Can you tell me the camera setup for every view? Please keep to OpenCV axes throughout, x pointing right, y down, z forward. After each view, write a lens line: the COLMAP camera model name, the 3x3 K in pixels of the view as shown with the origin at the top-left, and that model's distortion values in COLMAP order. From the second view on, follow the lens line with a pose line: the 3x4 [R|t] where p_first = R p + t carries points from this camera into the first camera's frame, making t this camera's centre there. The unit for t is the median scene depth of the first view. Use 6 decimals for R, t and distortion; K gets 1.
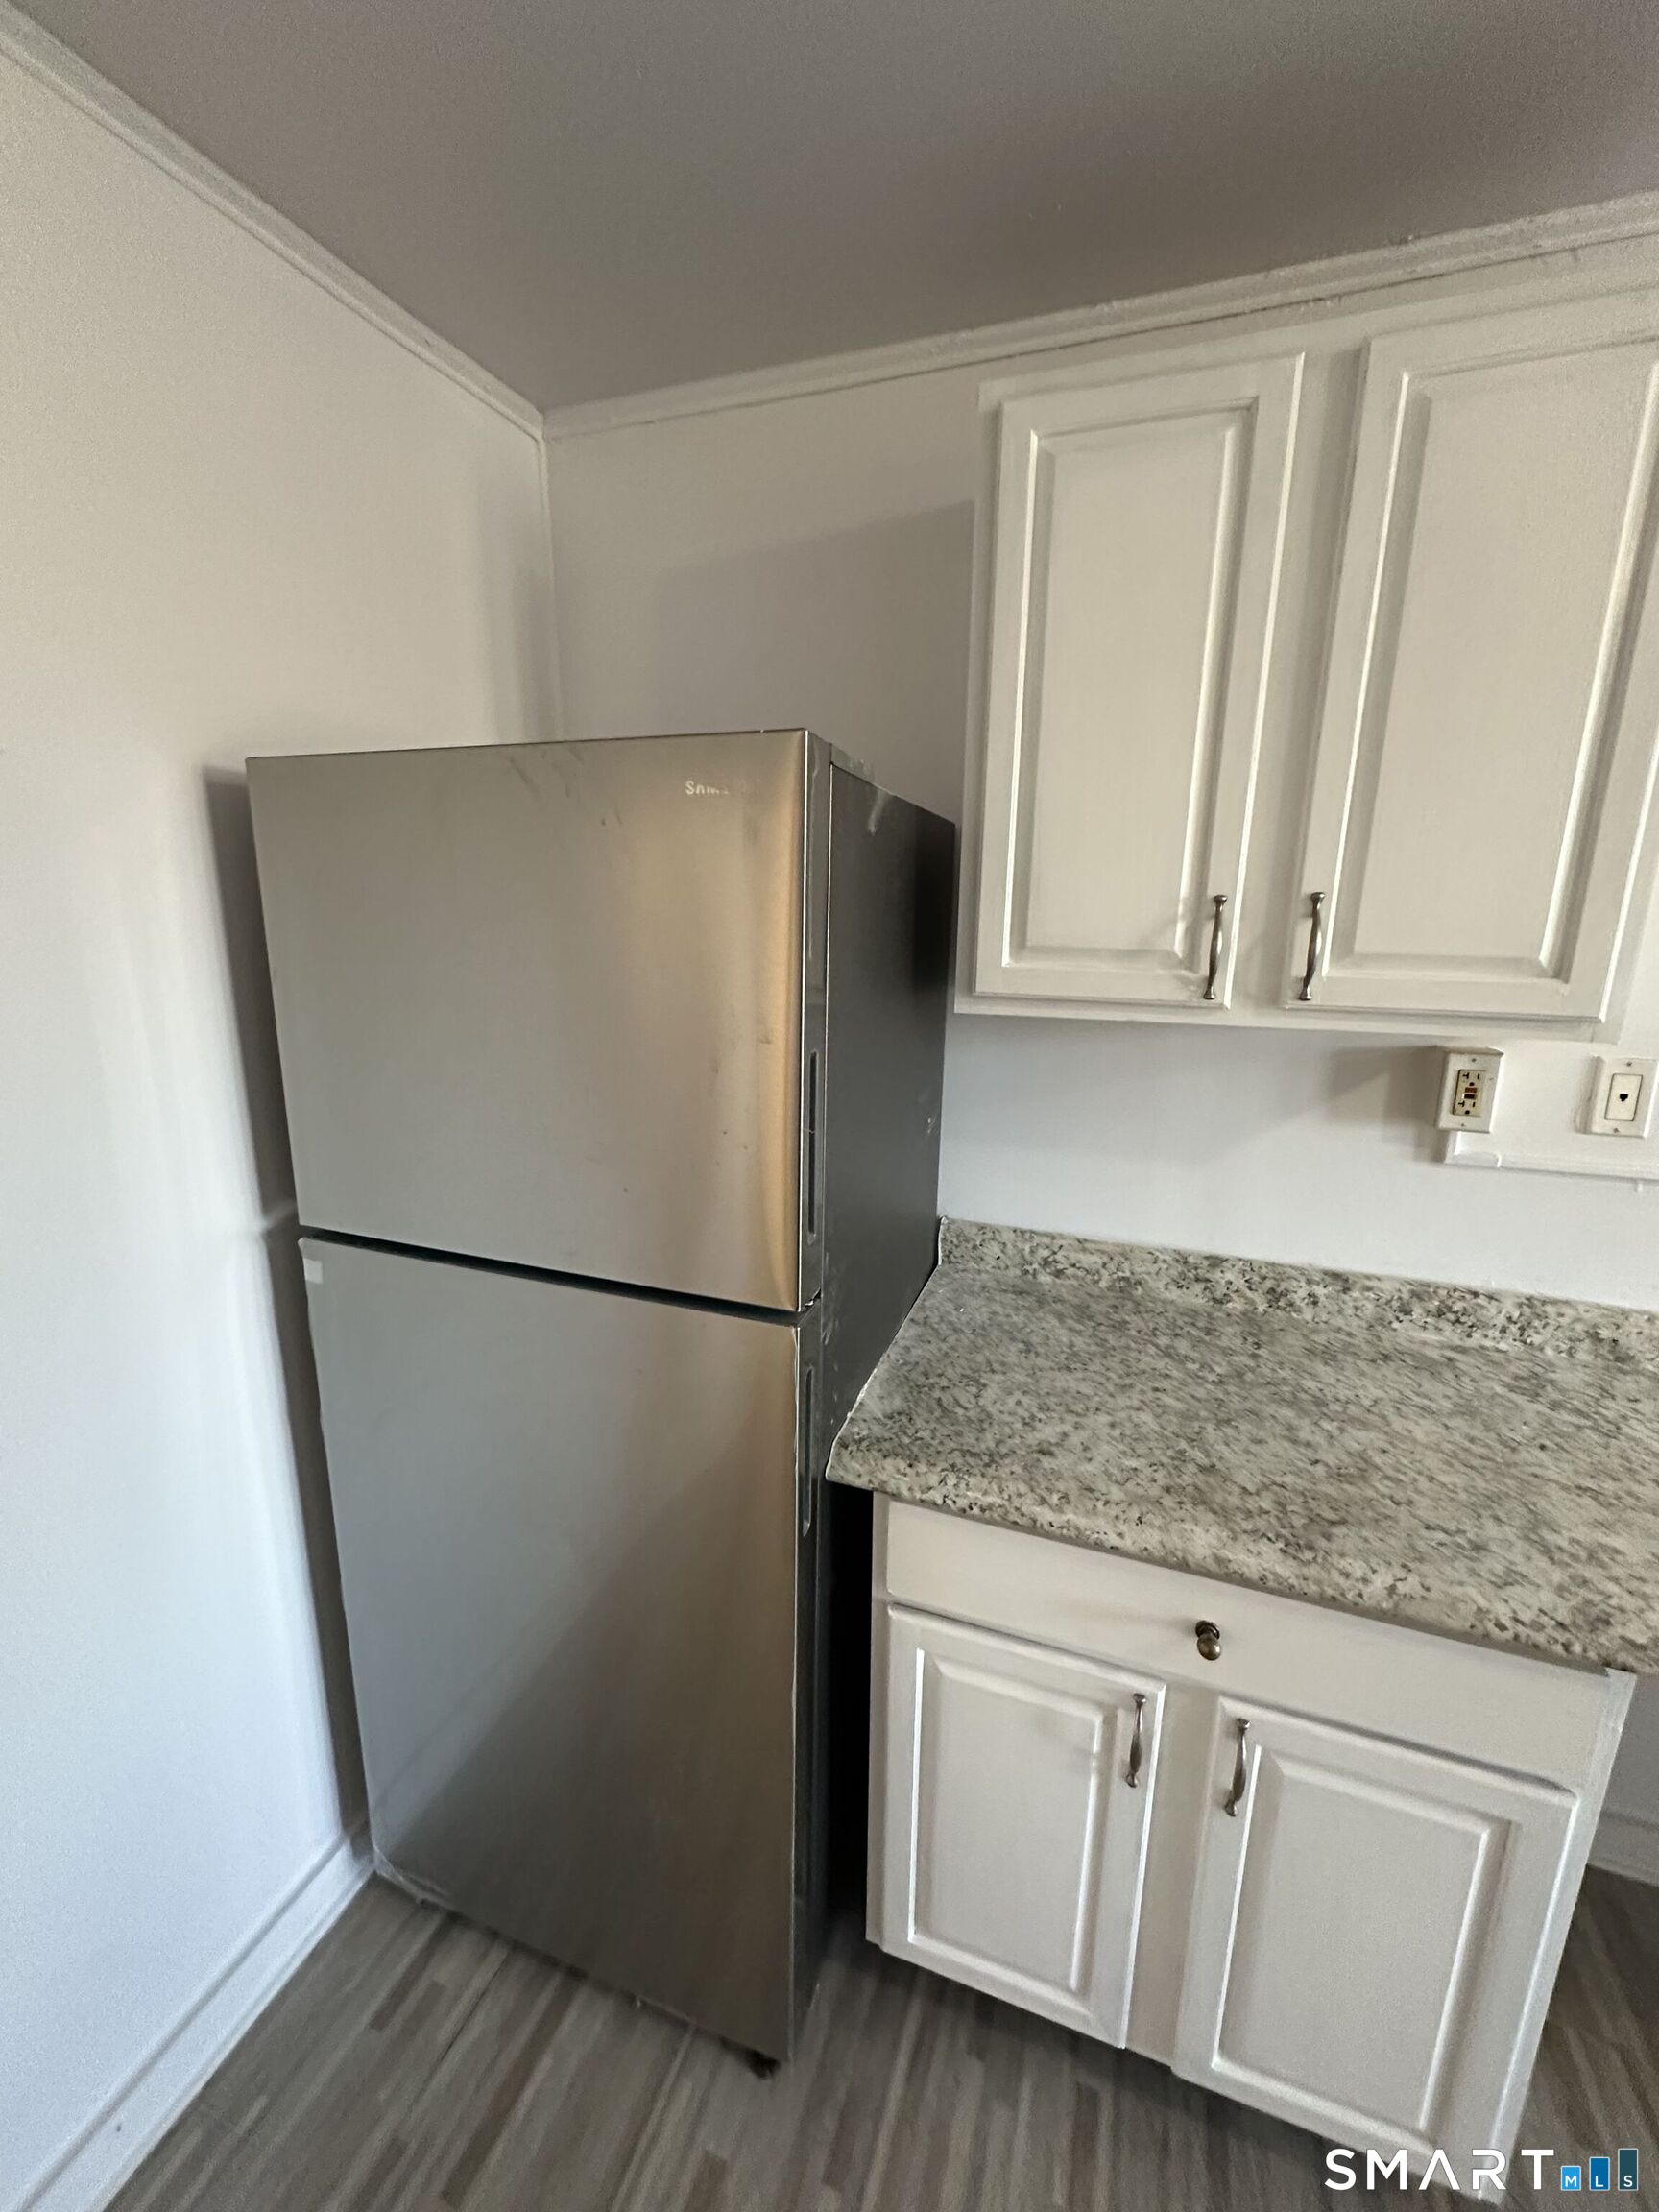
lens RADIAL K [[937.3, 0, 814.7], [0, 937.3, 1051.3], [0, 0, 1]] dist [-0.016500, -0.000222]
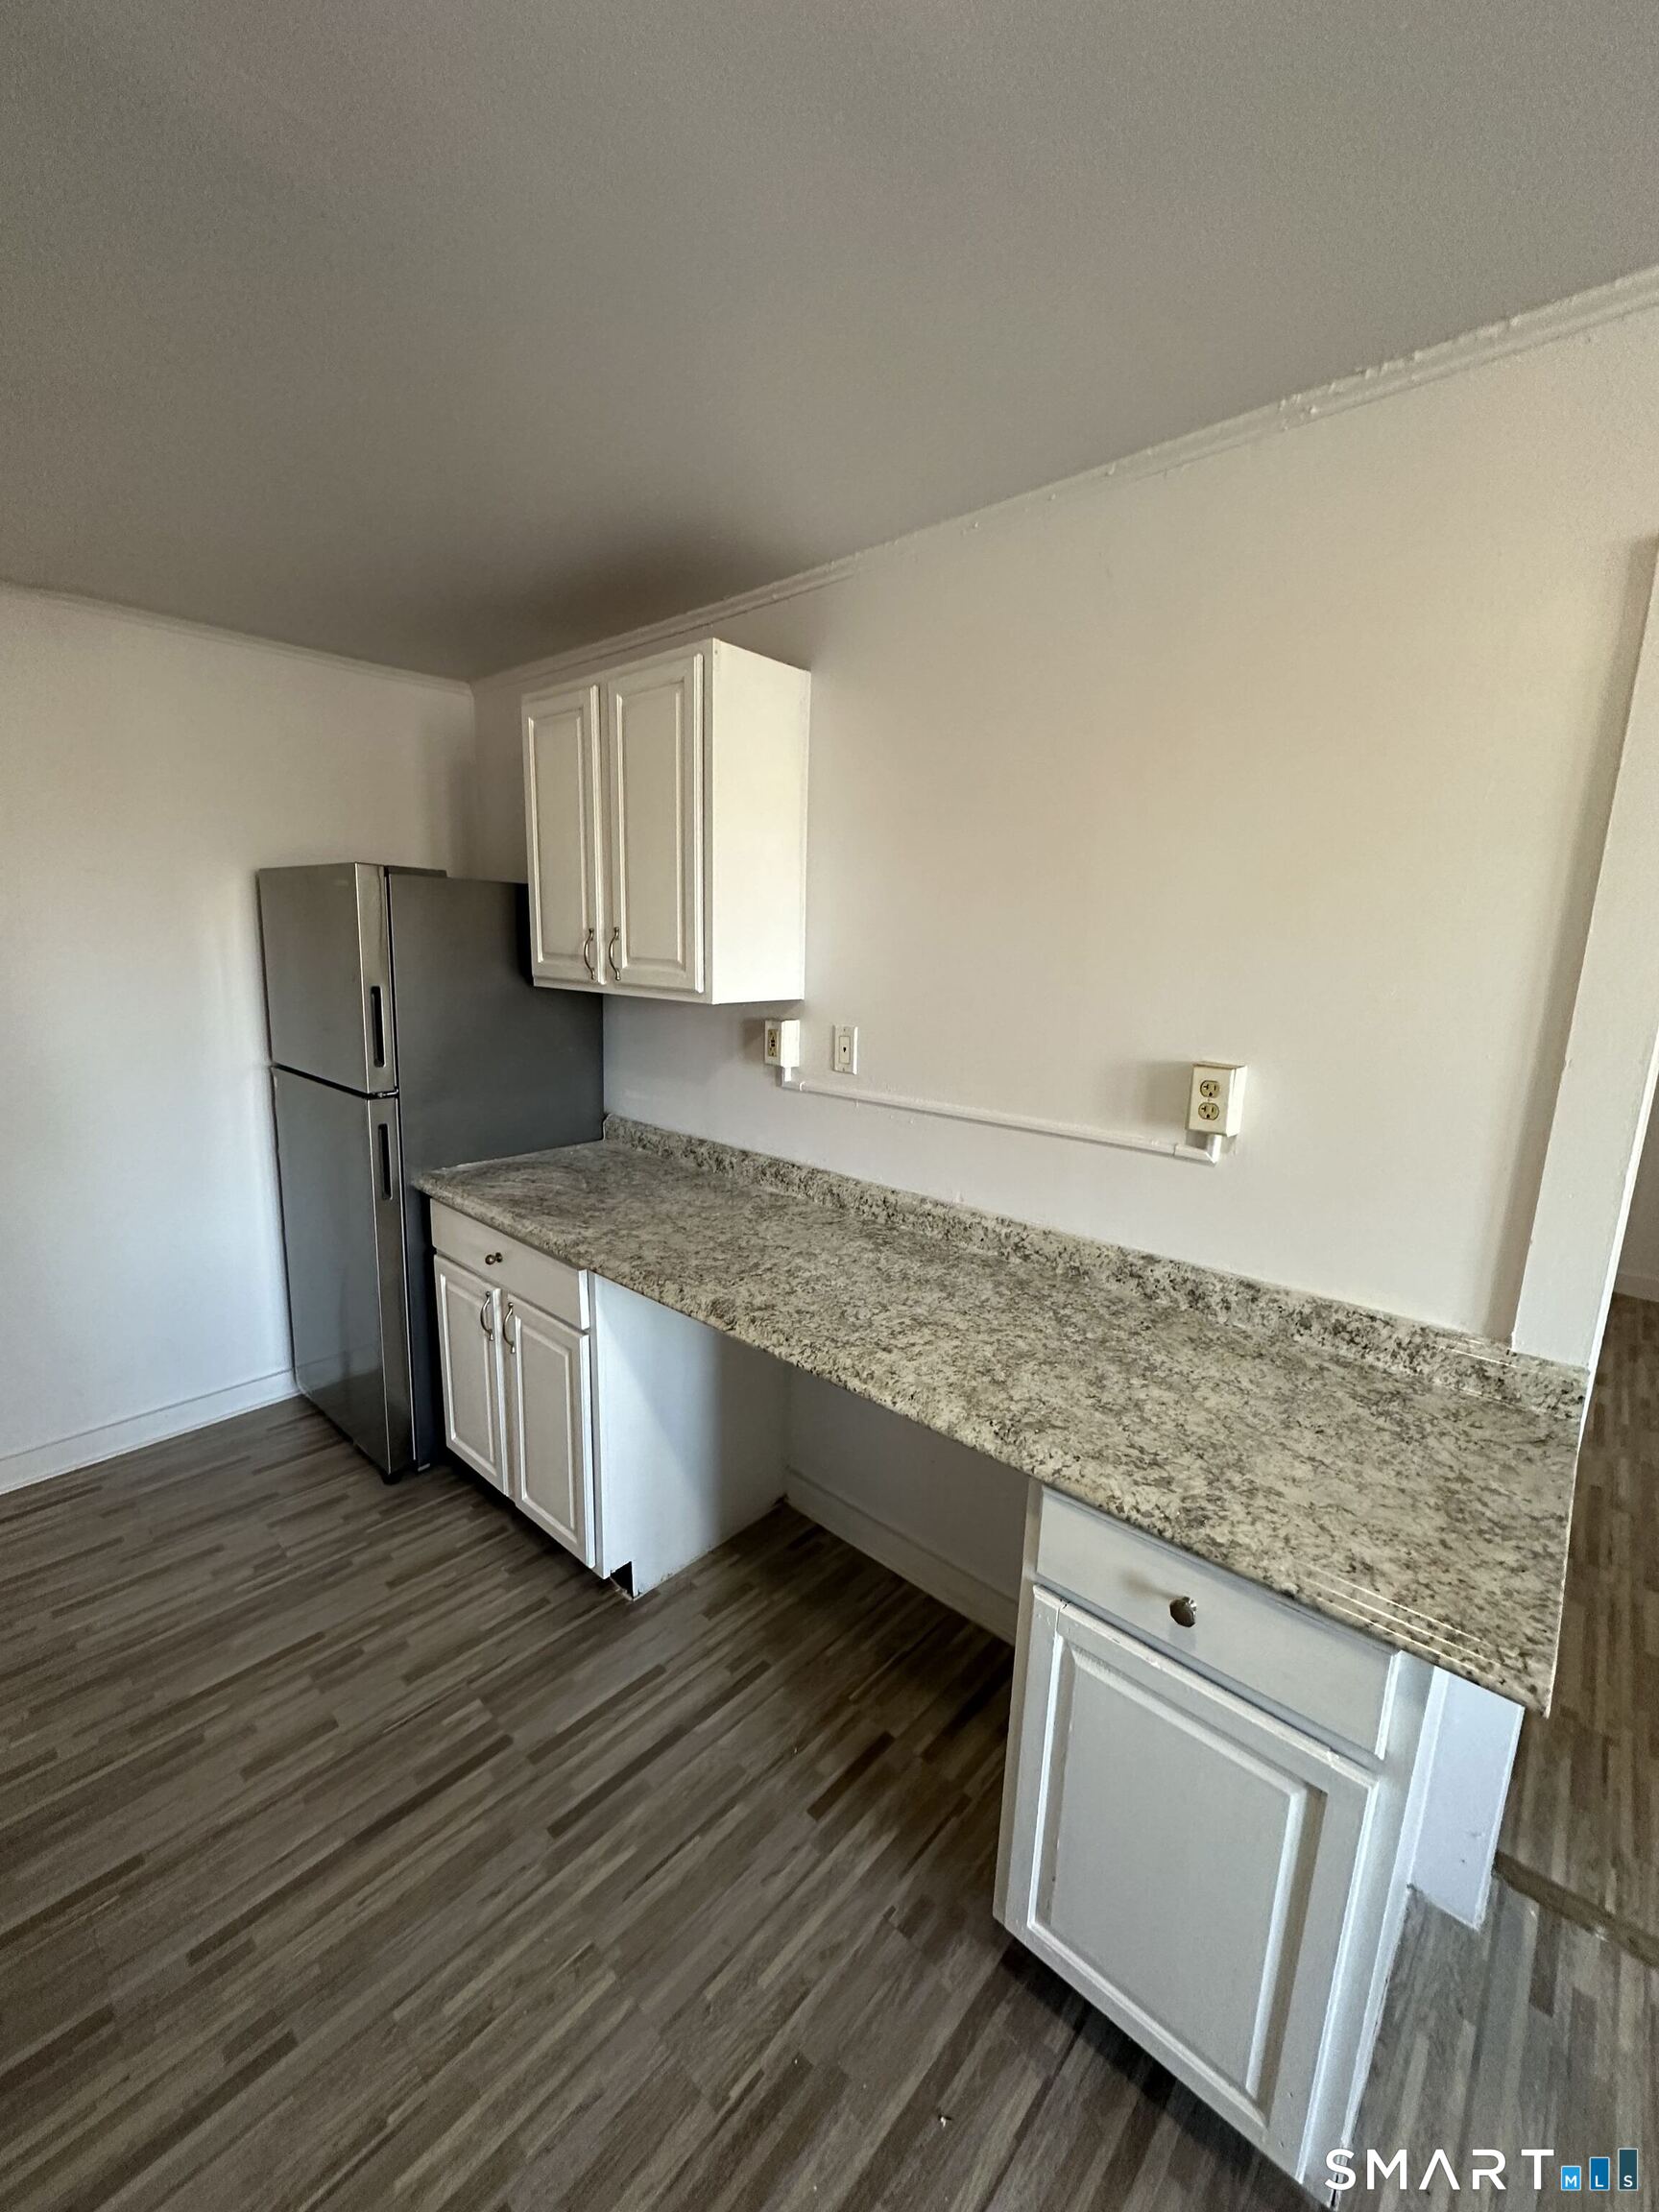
lens RADIAL K [[877.6, 0, 829.5], [0, 877.6, 1106.0], [0, 0, 1]] dist [-0.001181, 0.000091]
pose [[0.929728, 0.076248, -0.360266, 0.476358], [-0.074895, 0.997034, 0.017737, 0.044812], [0.360549, 0.010491, 0.932681, -0.182532]]
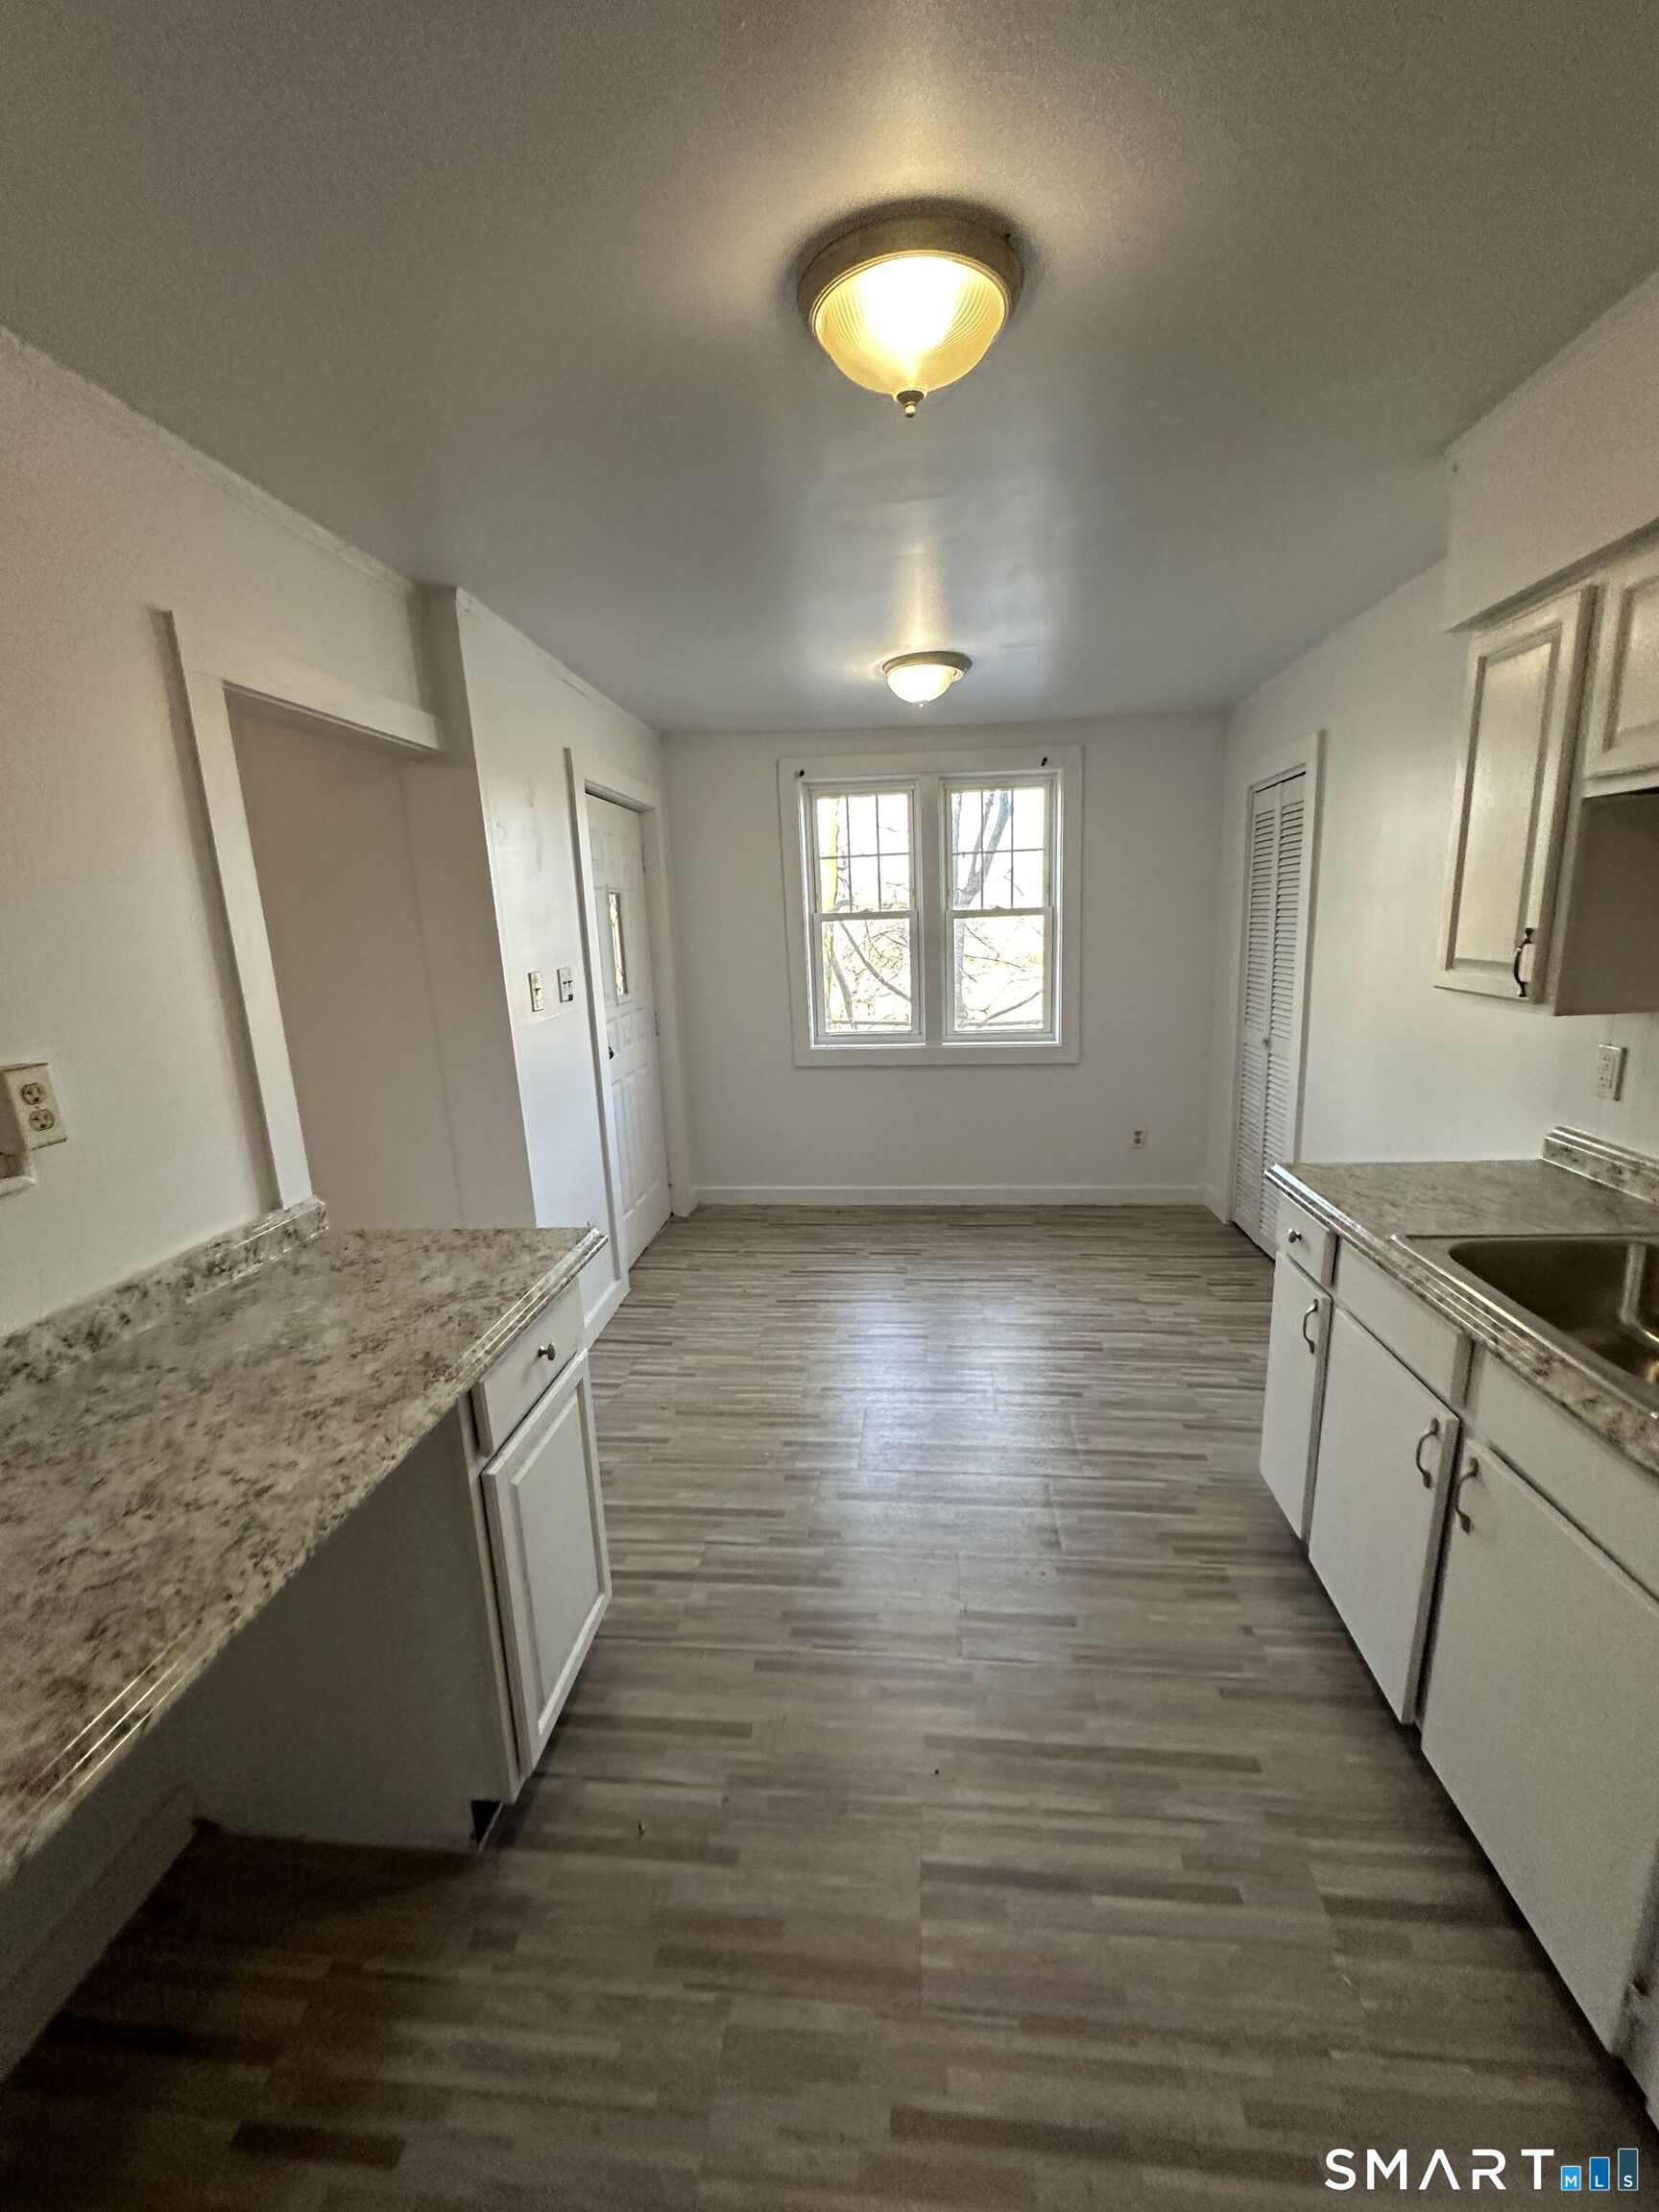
lens RADIAL K [[843.4, 0, 829.5], [0, 843.4, 1106.0], [0, 0, 1]] dist [-0.001446, -0.000245]
pose [[-0.245420, -0.220767, 0.943944, -0.499657], [0.206679, 0.939421, 0.273445, -0.048771], [-0.947129, 0.262203, -0.184925, 0.397661]]
